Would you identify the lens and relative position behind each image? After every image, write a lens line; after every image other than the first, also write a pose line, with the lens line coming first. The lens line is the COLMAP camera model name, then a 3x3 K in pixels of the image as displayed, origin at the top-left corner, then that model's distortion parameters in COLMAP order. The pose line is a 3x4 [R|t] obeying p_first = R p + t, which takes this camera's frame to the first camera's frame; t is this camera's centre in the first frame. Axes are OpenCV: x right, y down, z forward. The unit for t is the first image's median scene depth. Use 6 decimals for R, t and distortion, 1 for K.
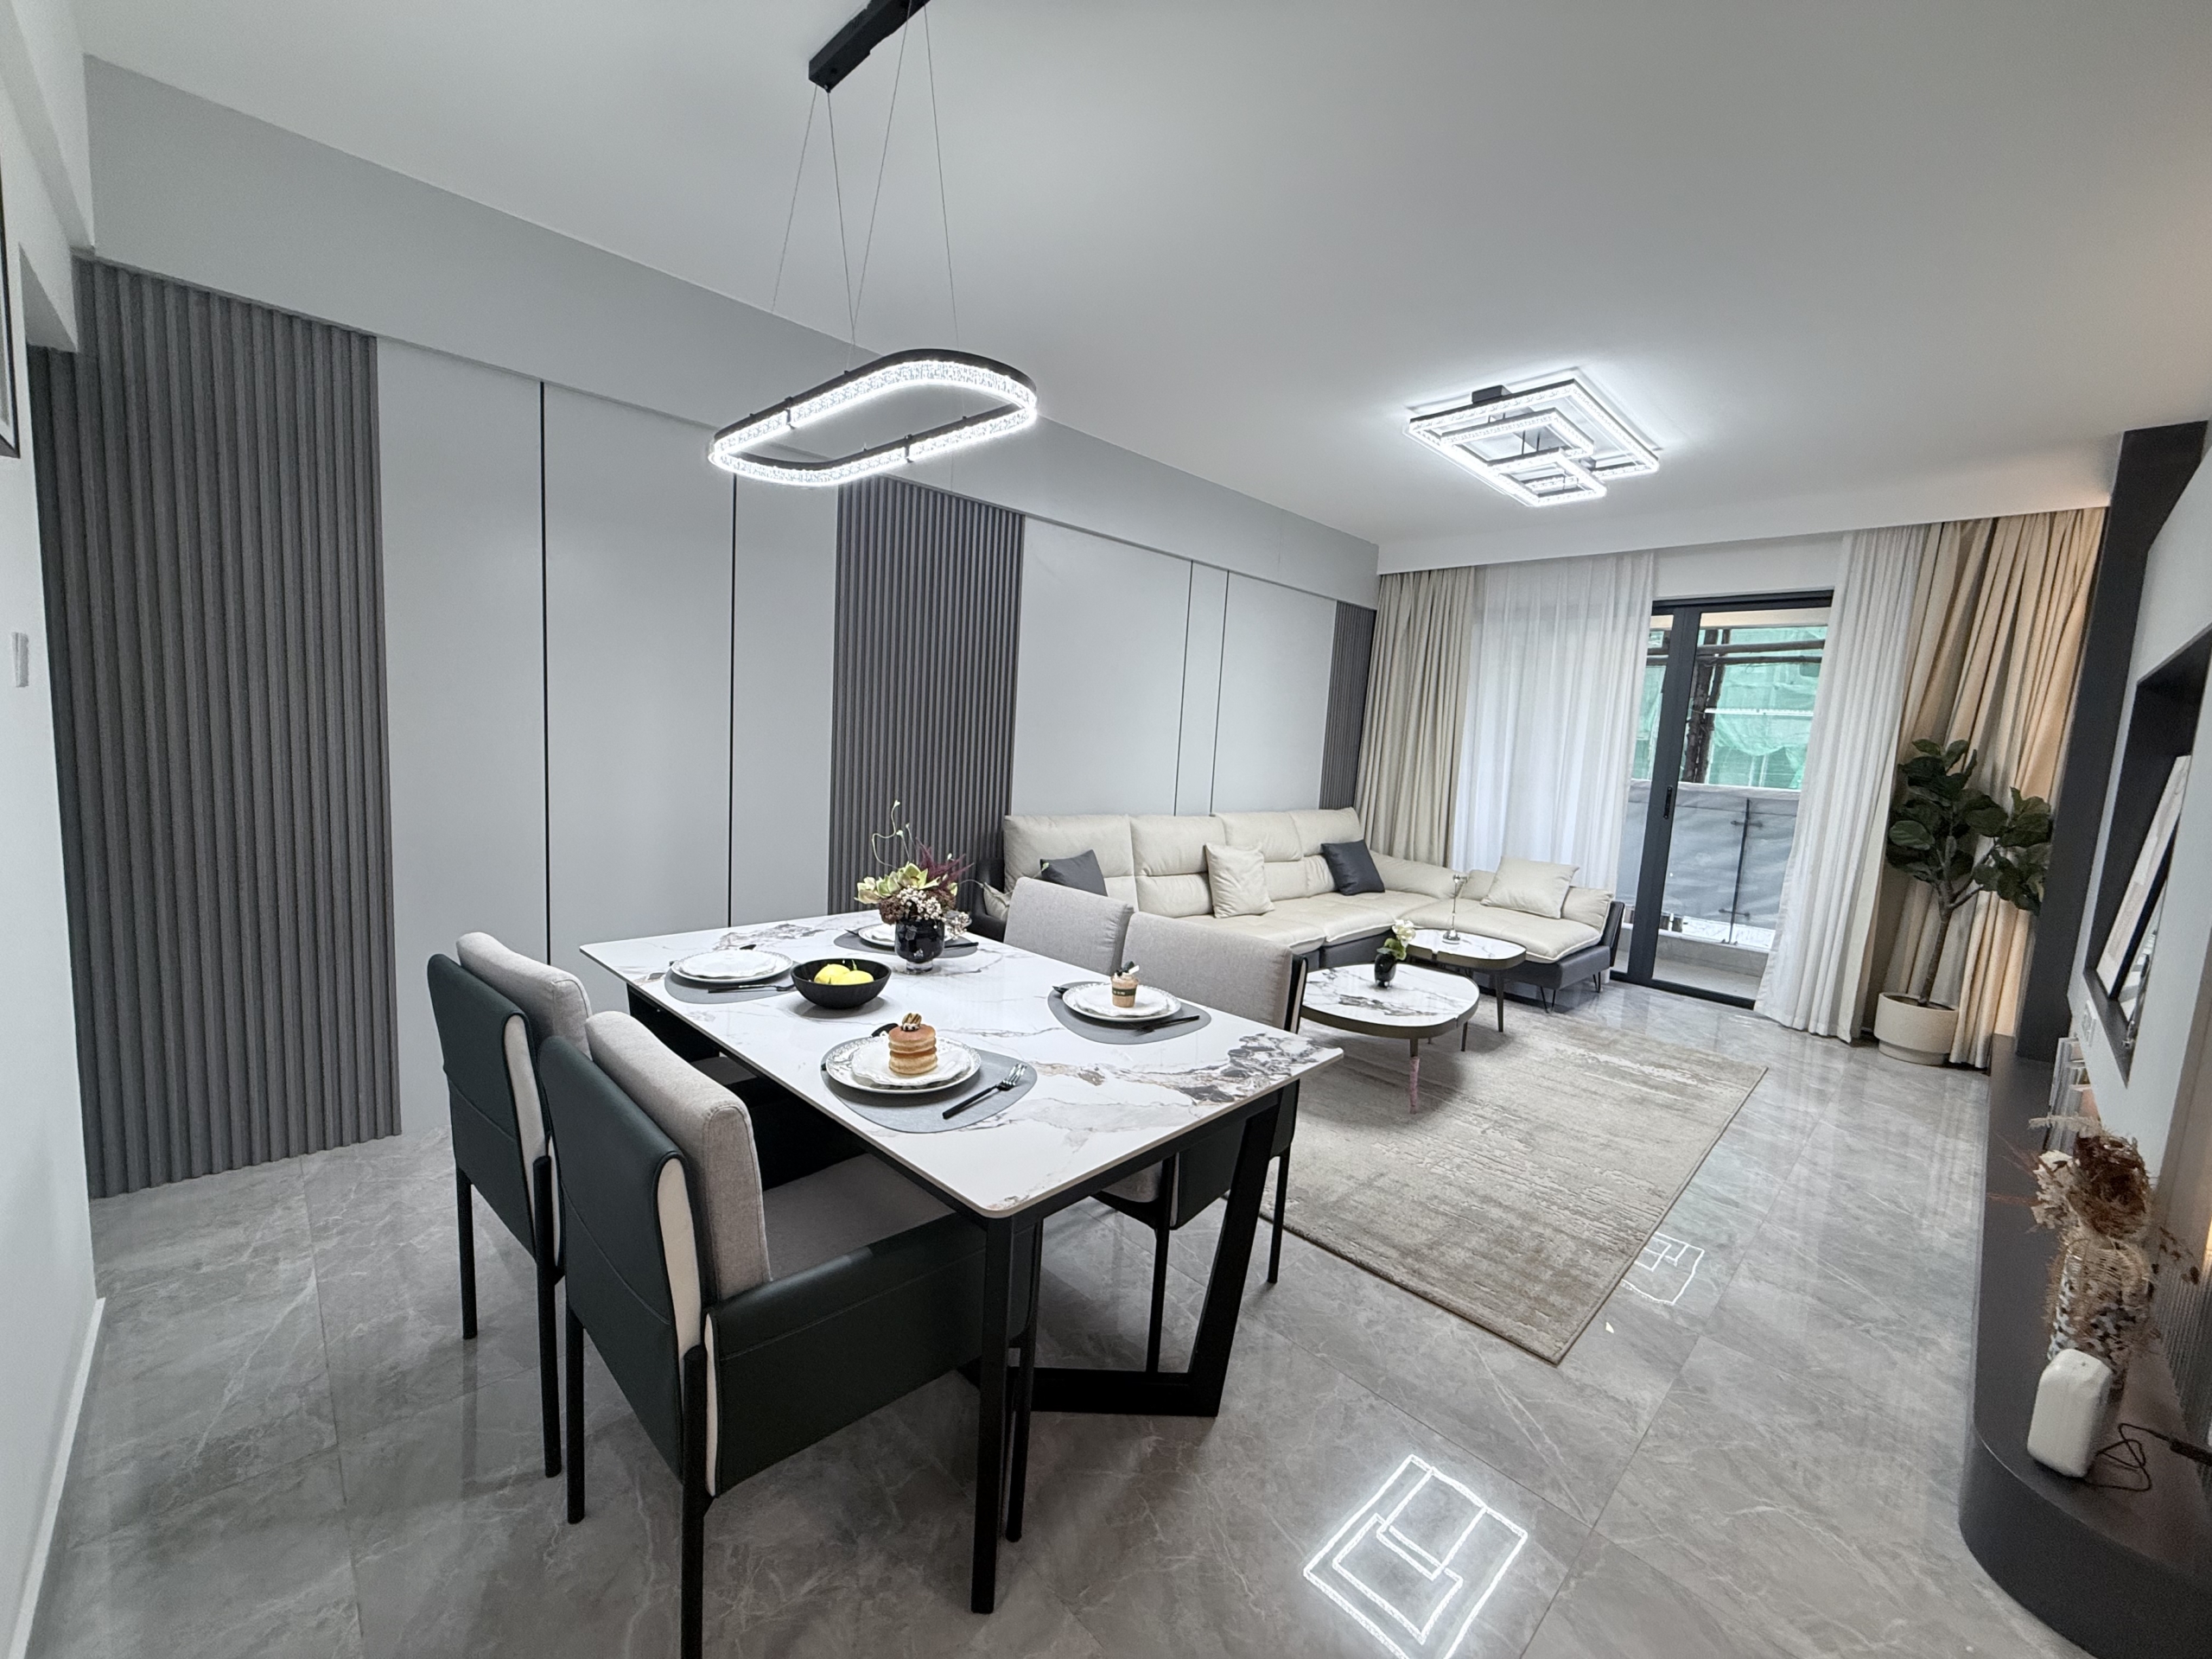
lens RADIAL K [[883.9, 0, 1103.5], [0, 883.9, 836.3], [0, 0, 1]] dist [0.002105, 0.000366]
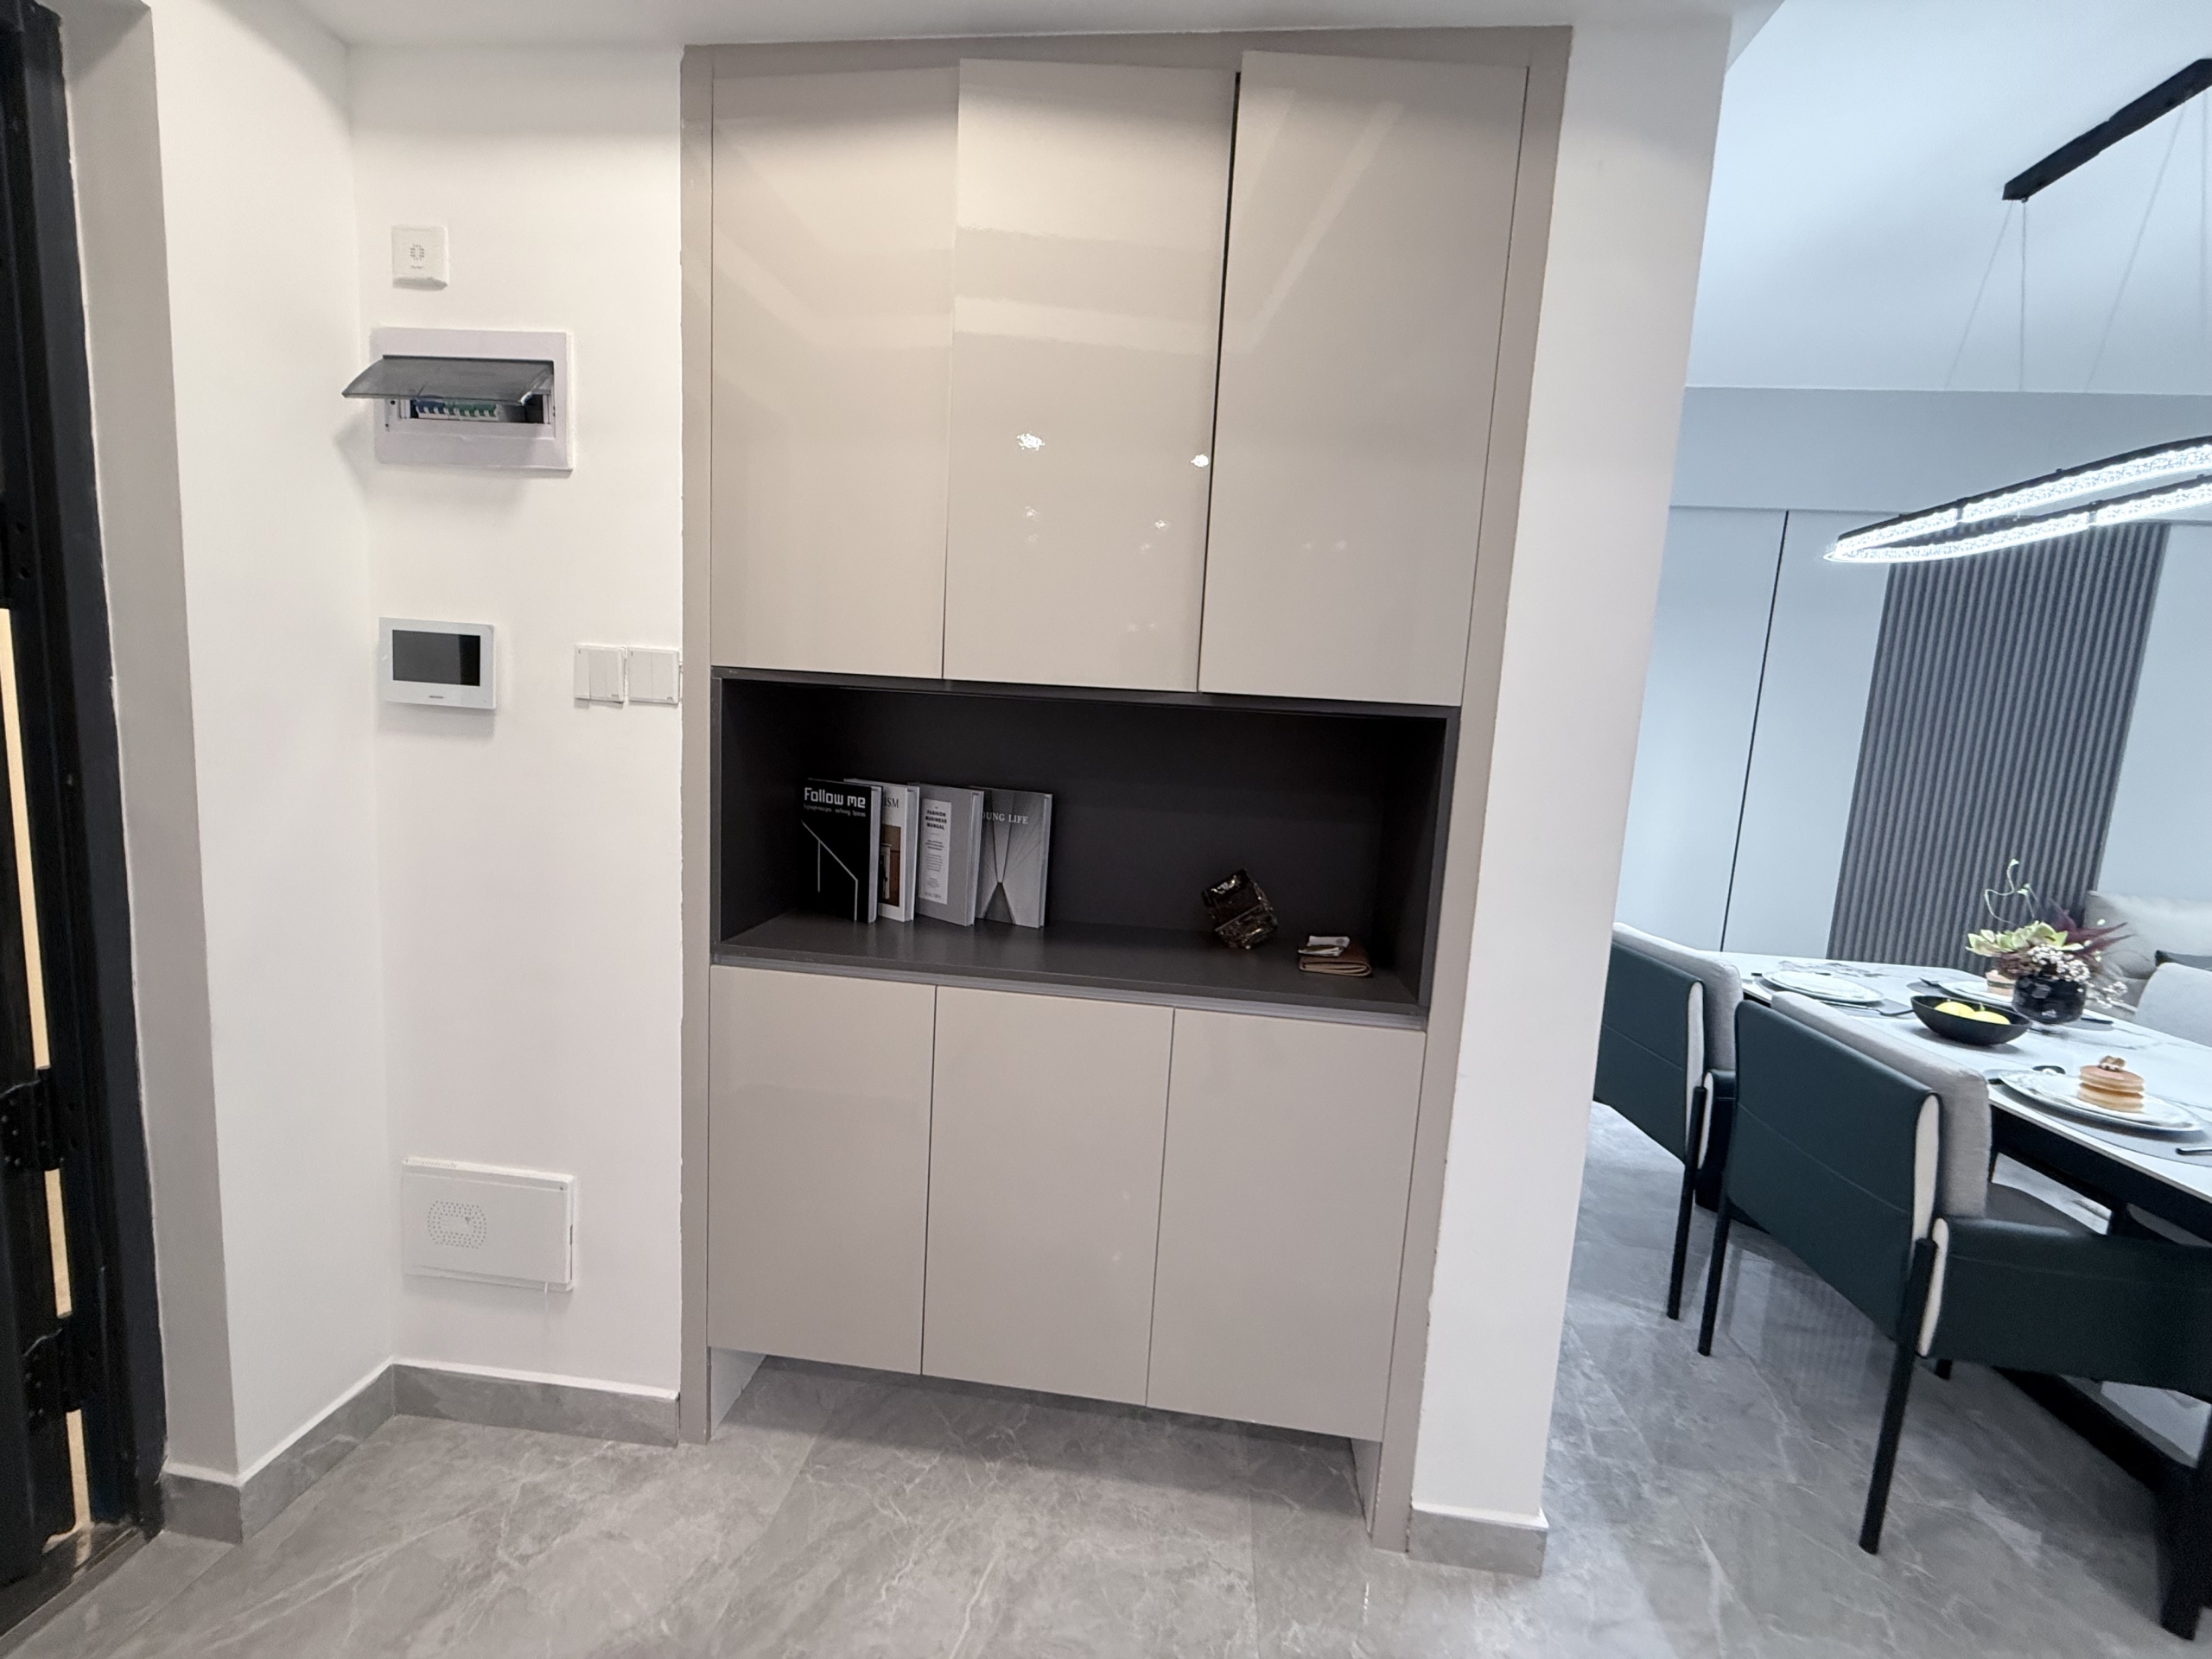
lens RADIAL K [[883.9, 0, 1110.4], [0, 883.9, 832.2], [0, 0, 1]] dist [0.002105, 0.000366]
pose [[0.642474, 0.076829, -0.762447, -0.142345], [-0.113808, 0.993494, 0.004210, 0.045468], [0.757809, 0.084068, 0.647038, -0.470745]]
